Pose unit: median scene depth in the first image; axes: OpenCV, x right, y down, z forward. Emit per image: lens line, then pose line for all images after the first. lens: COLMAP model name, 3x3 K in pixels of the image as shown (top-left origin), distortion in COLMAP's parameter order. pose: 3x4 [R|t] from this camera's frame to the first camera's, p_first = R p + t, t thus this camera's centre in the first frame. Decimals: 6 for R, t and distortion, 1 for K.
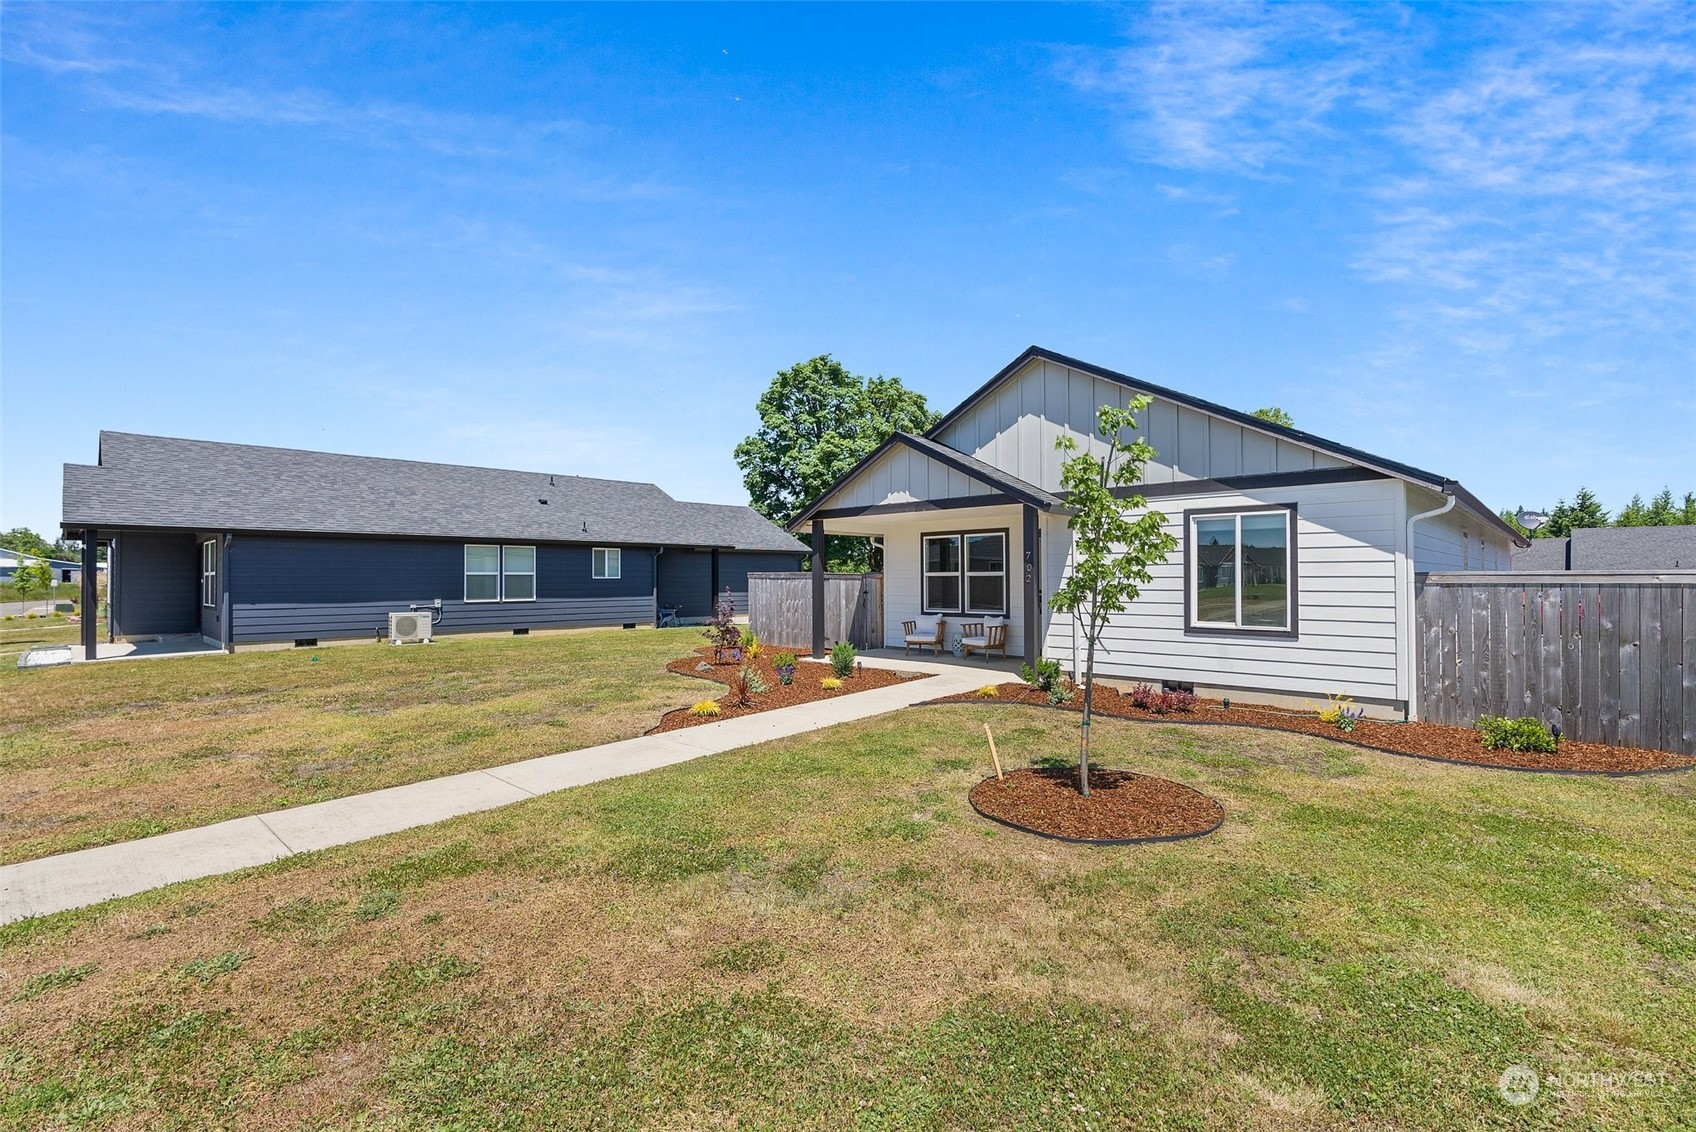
lens RADIAL K [[756.1, 0, 846.3], [0, 756.1, 571.0], [0, 0, 1]] dist [-0.019963, 0.000470]
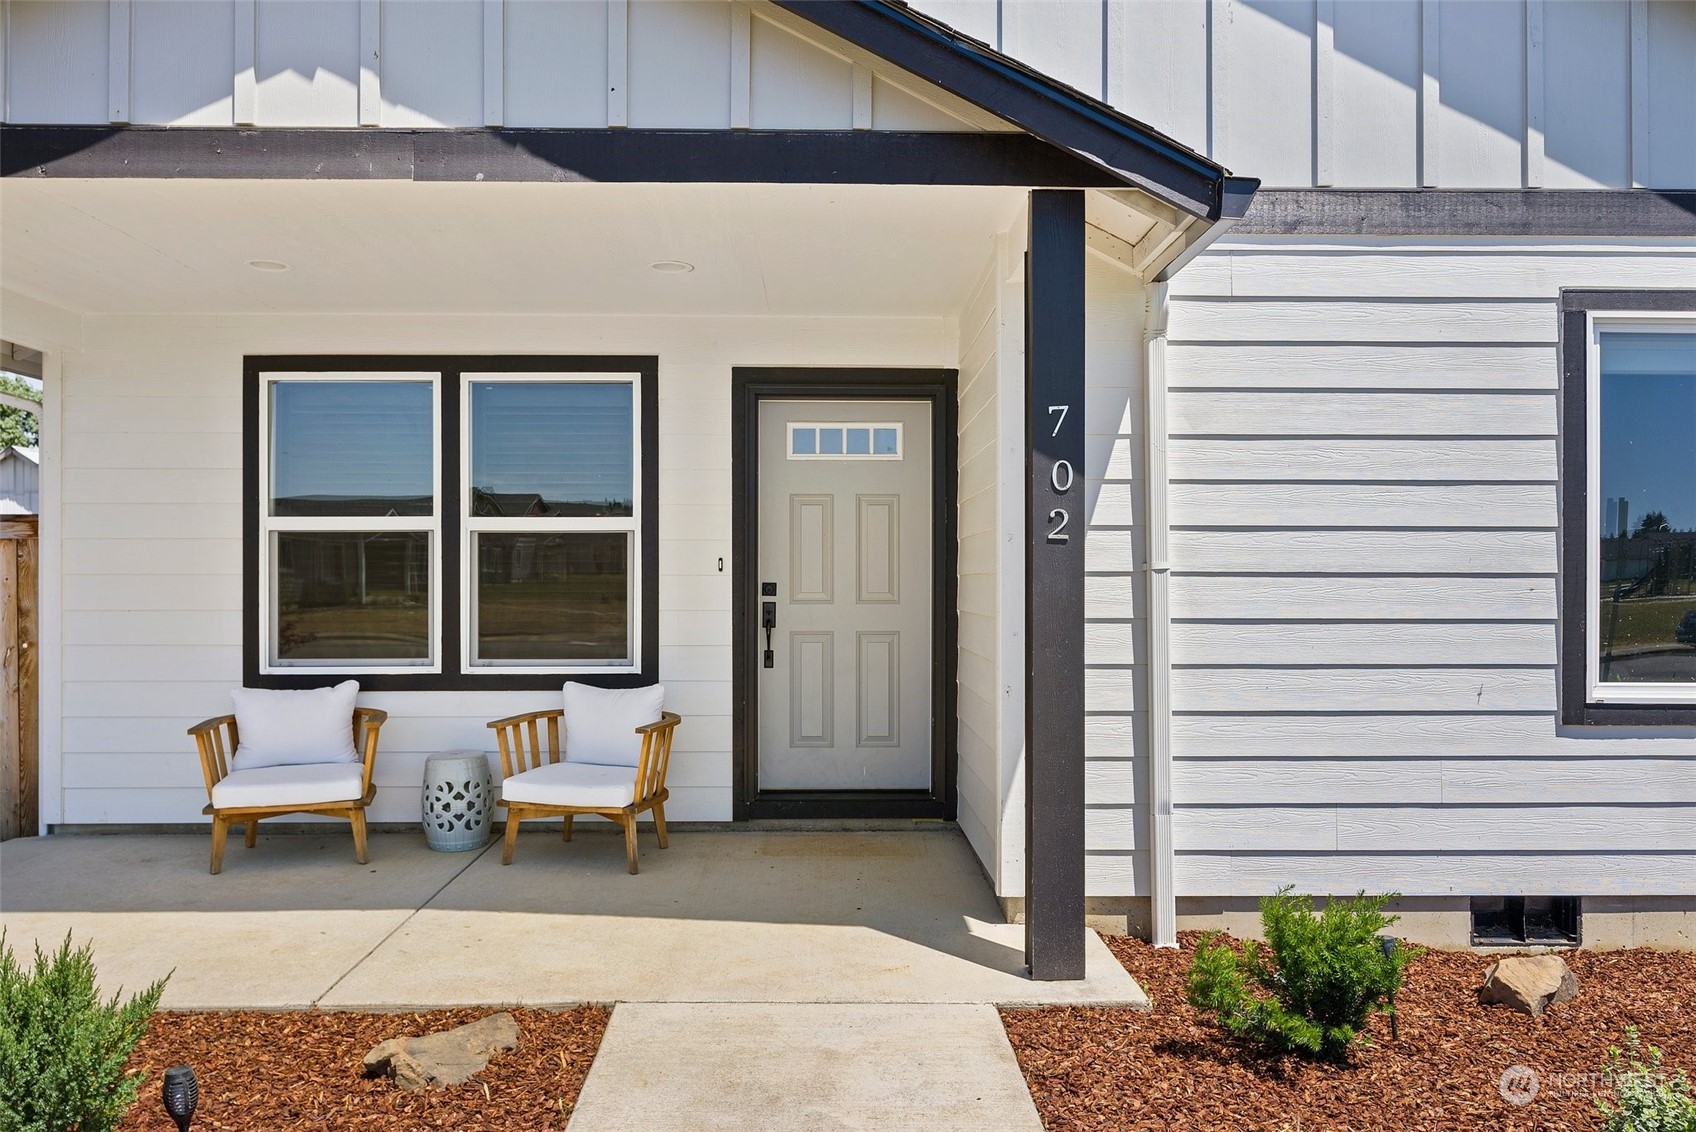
lens RADIAL K [[1242.2, 0, 849.7], [0, 1242.2, 576.7], [0, 0, 1]] dist [0.000351, -0.002027]
pose [[0.710066, 0.005047, 0.704117, -0.049005], [-0.009865, 0.999947, 0.002781, 0.019435], [-0.704066, -0.008921, 0.710078, 0.603093]]
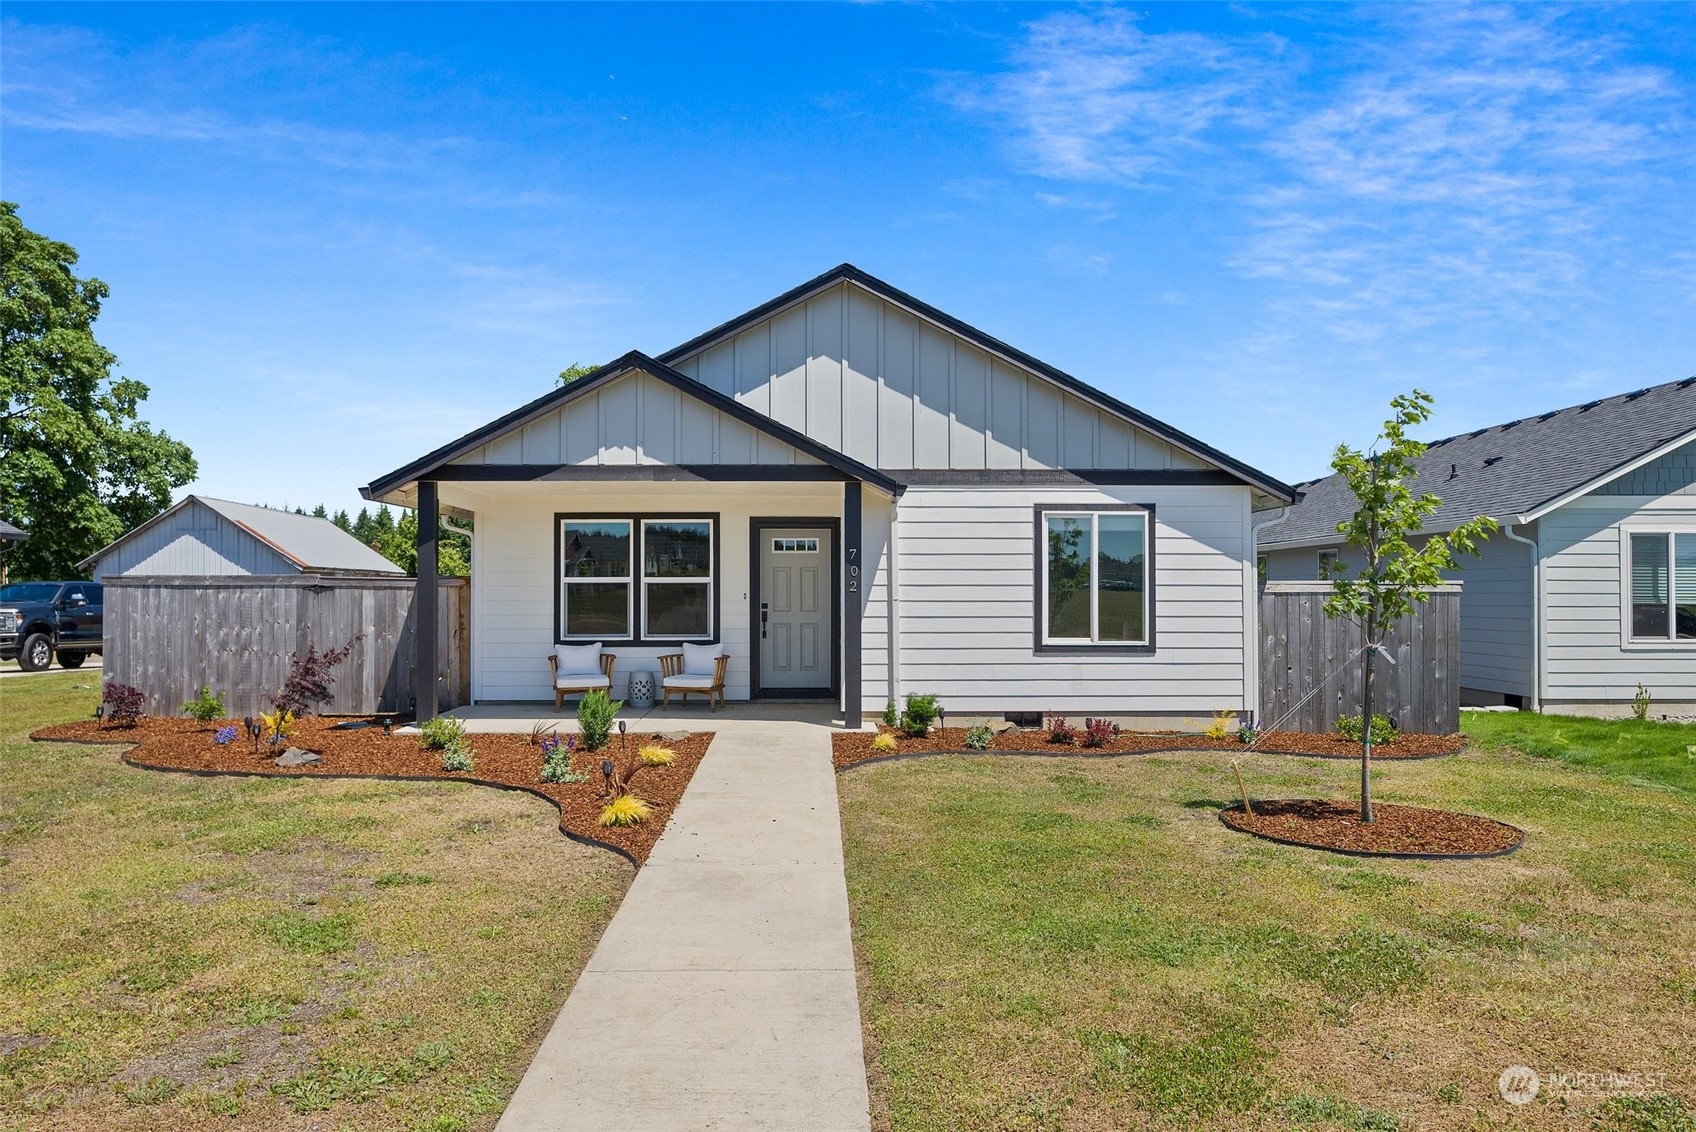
lens RADIAL K [[1160.9, 0, 846.0], [0, 1160.9, 581.2], [0, 0, 1]] dist [-0.001203, 0.000778]
pose [[0.712170, 0.009155, 0.701947, -0.418147], [-0.008260, 0.999955, -0.004661, 0.007955], [-0.701958, -0.002478, 0.712214, 0.166480]]
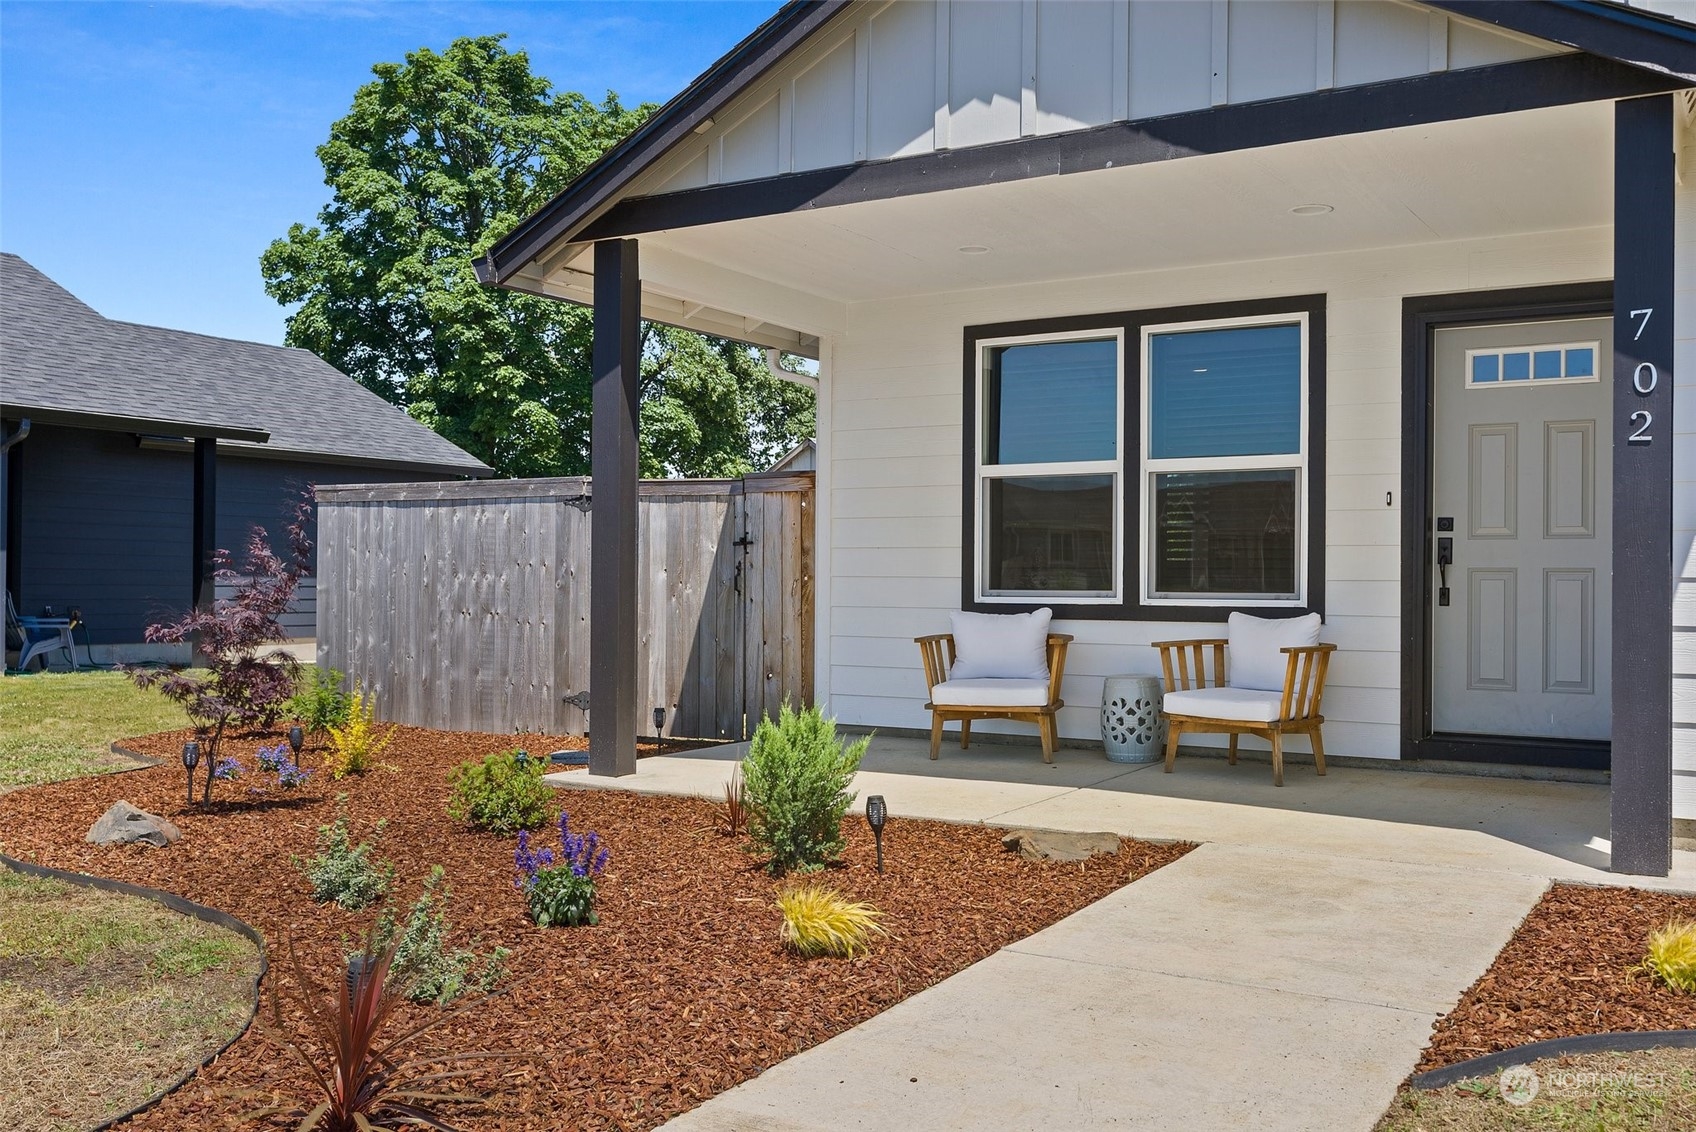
lens RADIAL K [[1585.6, 0, 840.8], [0, 1585.6, 583.0], [0, 0, 1]] dist [0.002287, -0.005459]
pose [[0.978631, 0.011717, 0.205291, -0.072675], [-0.013632, 0.999876, 0.007915, 0.044119], [-0.205173, -0.010544, 0.978669, 0.446417]]
